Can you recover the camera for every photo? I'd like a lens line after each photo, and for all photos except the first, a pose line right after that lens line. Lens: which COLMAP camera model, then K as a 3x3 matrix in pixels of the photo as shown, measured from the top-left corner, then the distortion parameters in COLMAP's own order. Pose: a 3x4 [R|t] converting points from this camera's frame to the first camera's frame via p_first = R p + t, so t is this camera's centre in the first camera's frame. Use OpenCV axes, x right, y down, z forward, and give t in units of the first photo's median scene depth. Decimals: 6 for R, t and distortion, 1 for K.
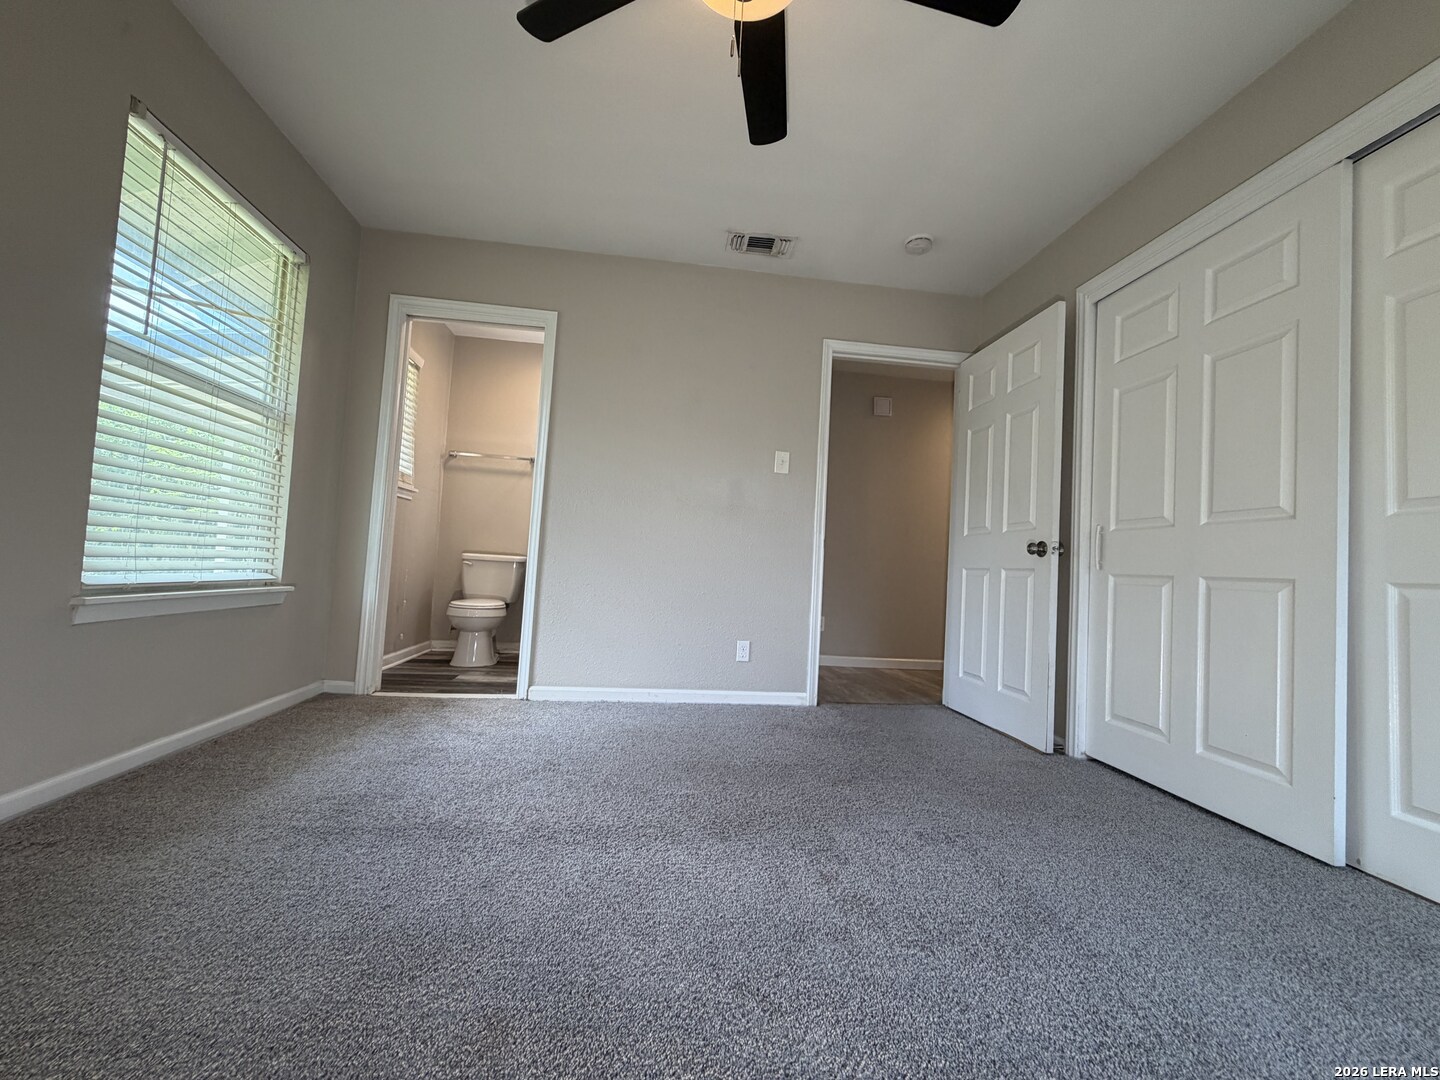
lens RADIAL K [[573.1, 0, 711.9], [0, 573.1, 537.0], [0, 0, 1]] dist [0.000182, 0.000300]
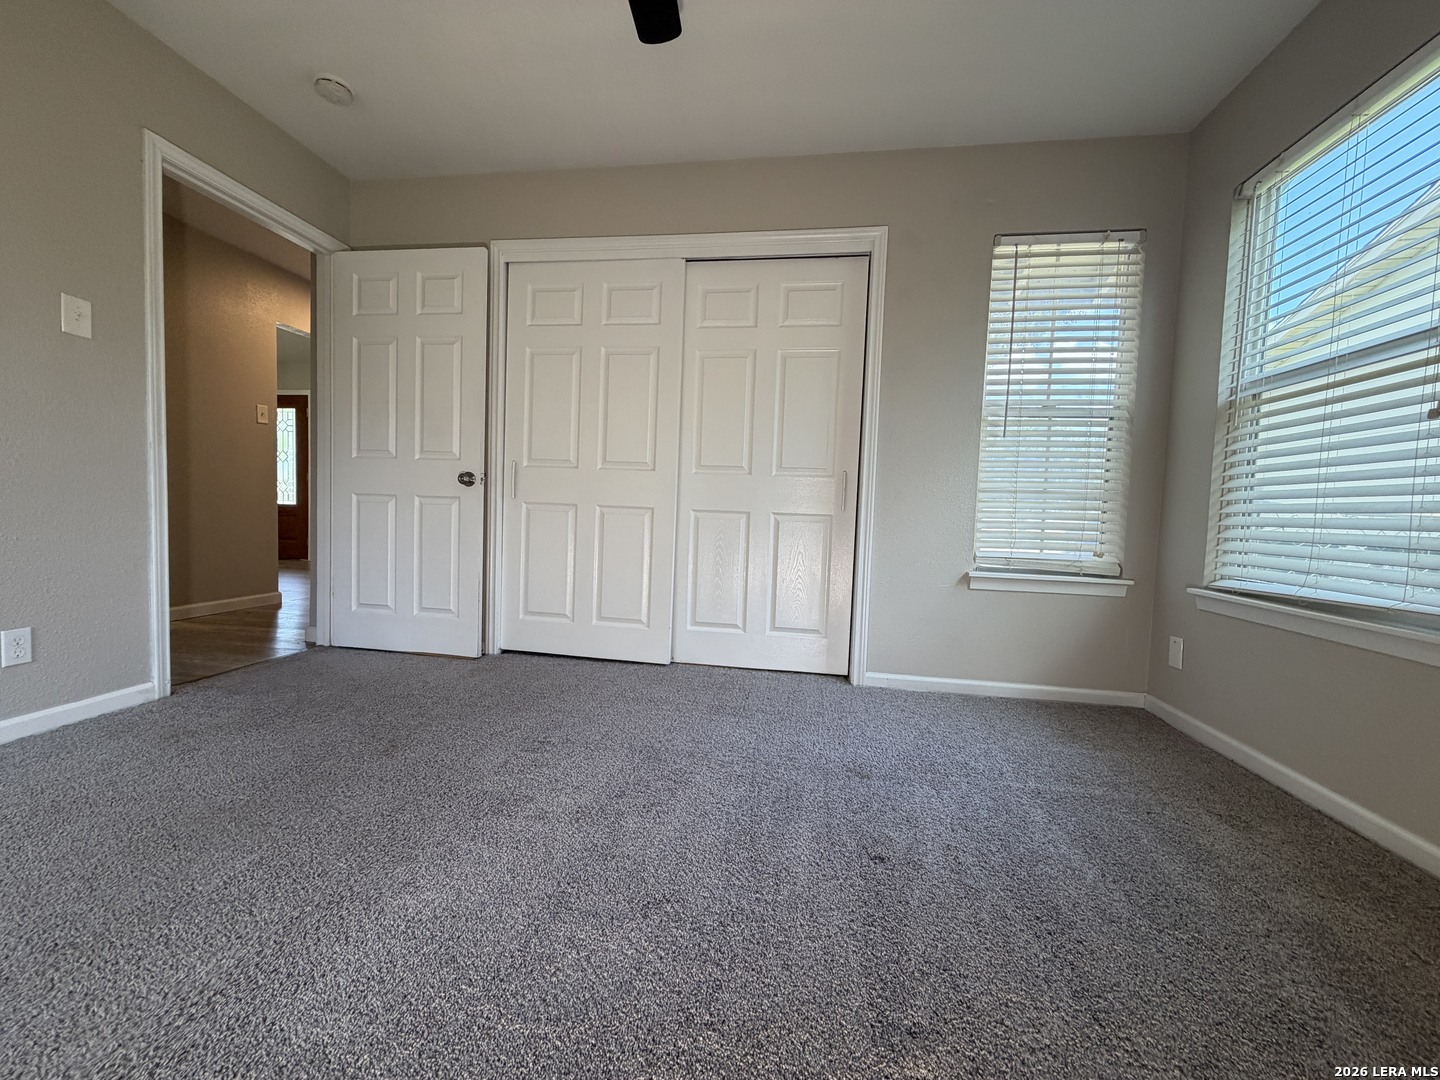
lens RADIAL K [[573.1, 0, 711.2], [0, 573.1, 537.0], [0, 0, 1]] dist [0.000182, 0.000300]
pose [[0.273352, -0.085763, 0.958083, -0.373954], [-0.073259, 0.991268, 0.109636, -0.024812], [-0.959120, -0.100157, 0.264683, 0.269098]]
